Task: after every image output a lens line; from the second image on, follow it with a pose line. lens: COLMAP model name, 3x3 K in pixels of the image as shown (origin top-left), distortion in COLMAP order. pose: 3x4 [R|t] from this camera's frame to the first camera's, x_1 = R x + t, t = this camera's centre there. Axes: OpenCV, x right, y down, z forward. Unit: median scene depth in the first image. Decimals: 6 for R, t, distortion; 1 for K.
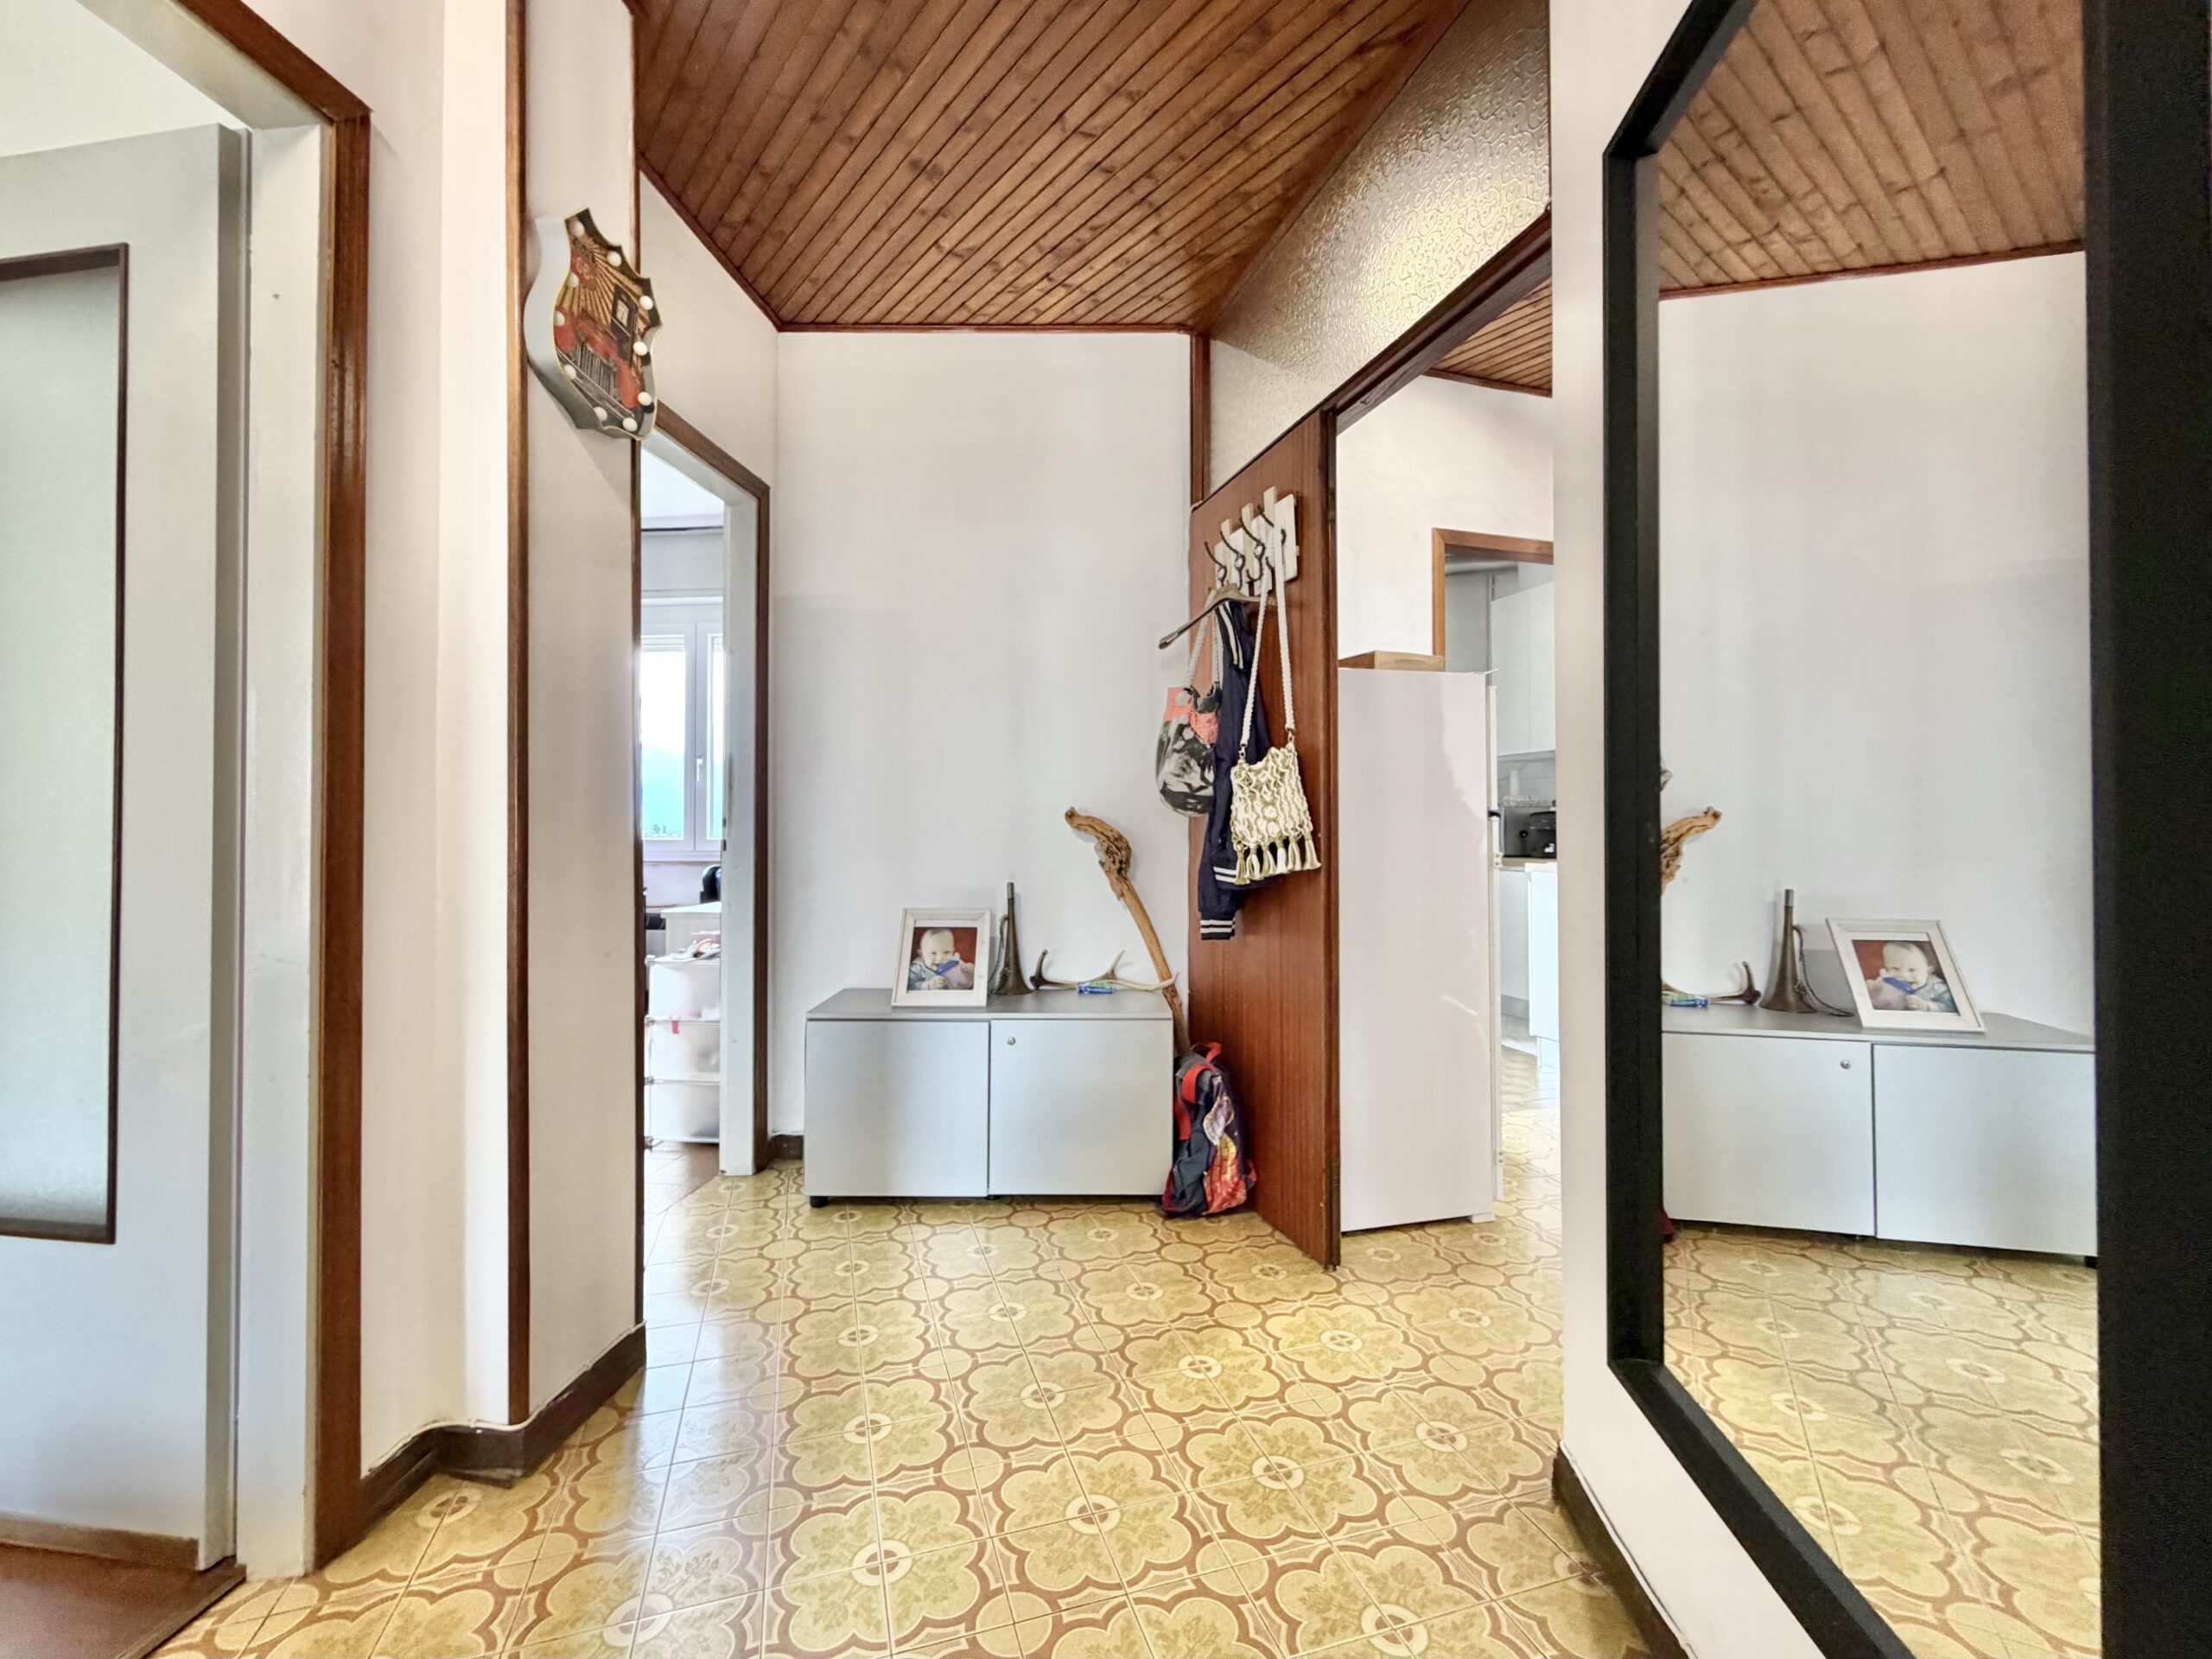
lens RADIAL K [[920.9, 0, 1101.7], [0, 920.9, 823.9], [0, 0, 1]] dist [-0.000021, 0.000107]
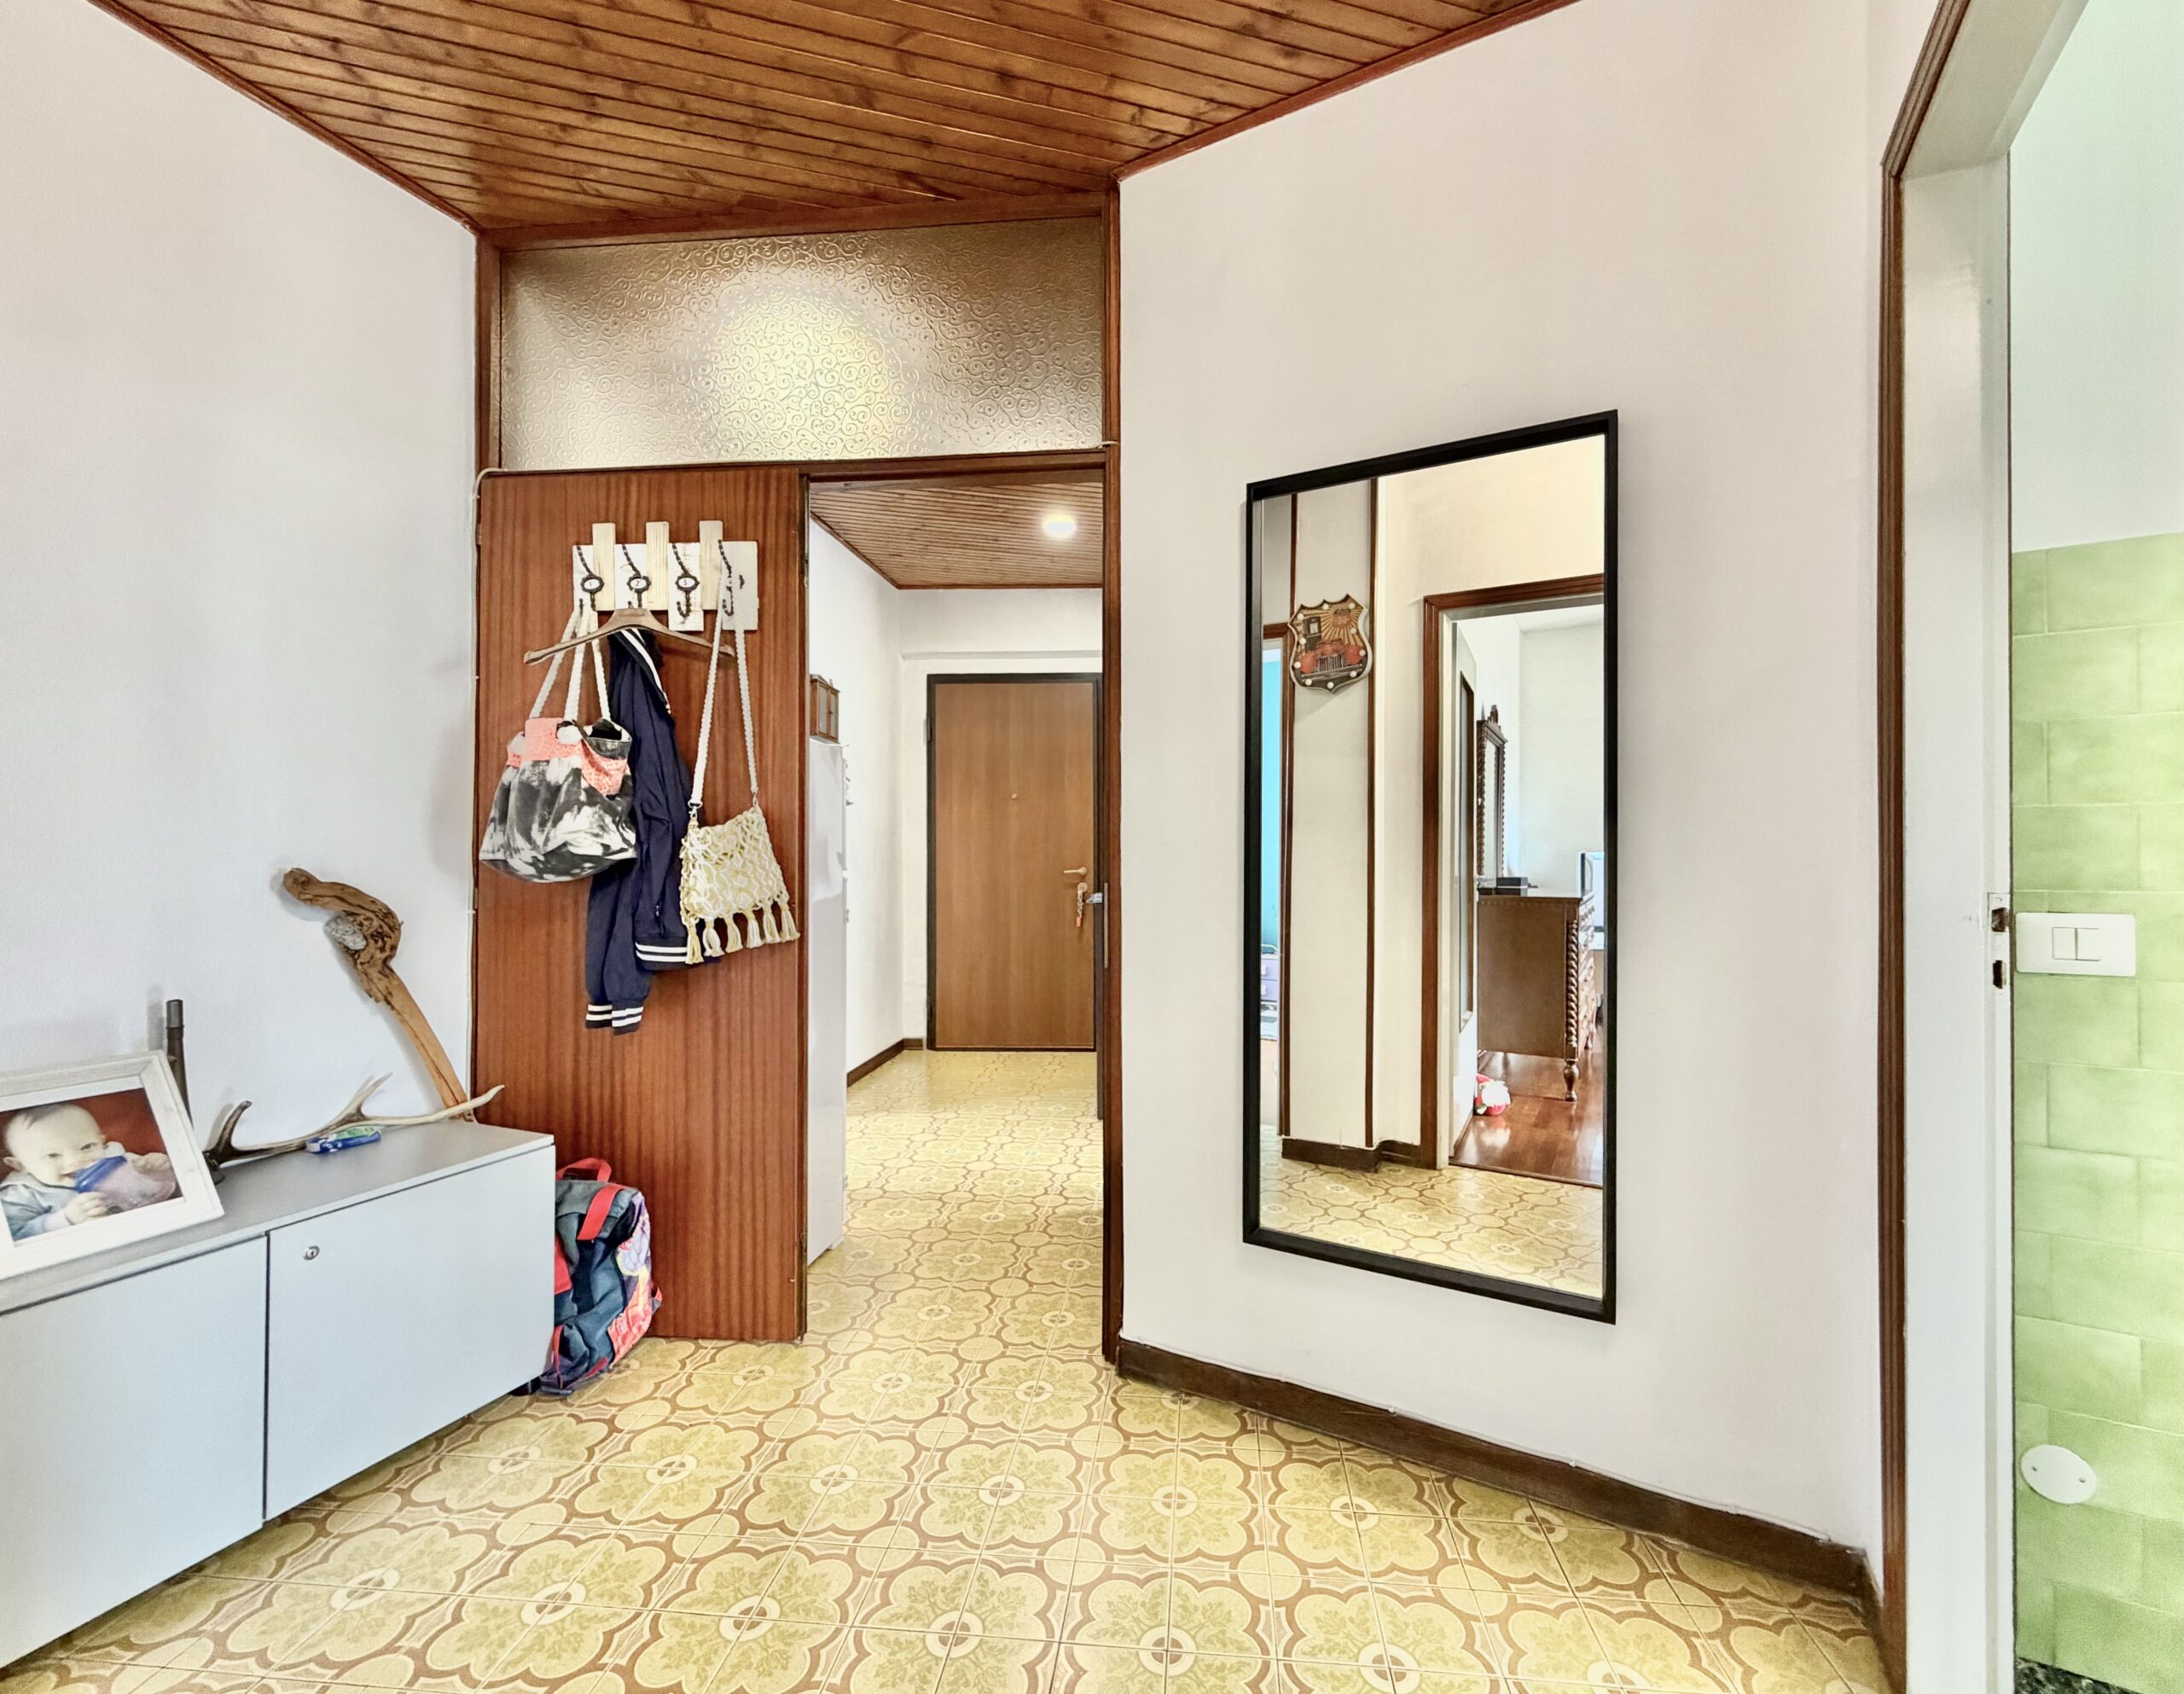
lens RADIAL K [[940.9, 0, 1089.6], [0, 940.9, 854.2], [0, 0, 1]] dist [-0.001839, 0.000307]
pose [[0.395068, -0.000721, 0.918652, -0.501410], [-0.009500, 0.999943, 0.004870, -0.044410], [-0.918603, -0.010651, 0.395039, 0.285035]]
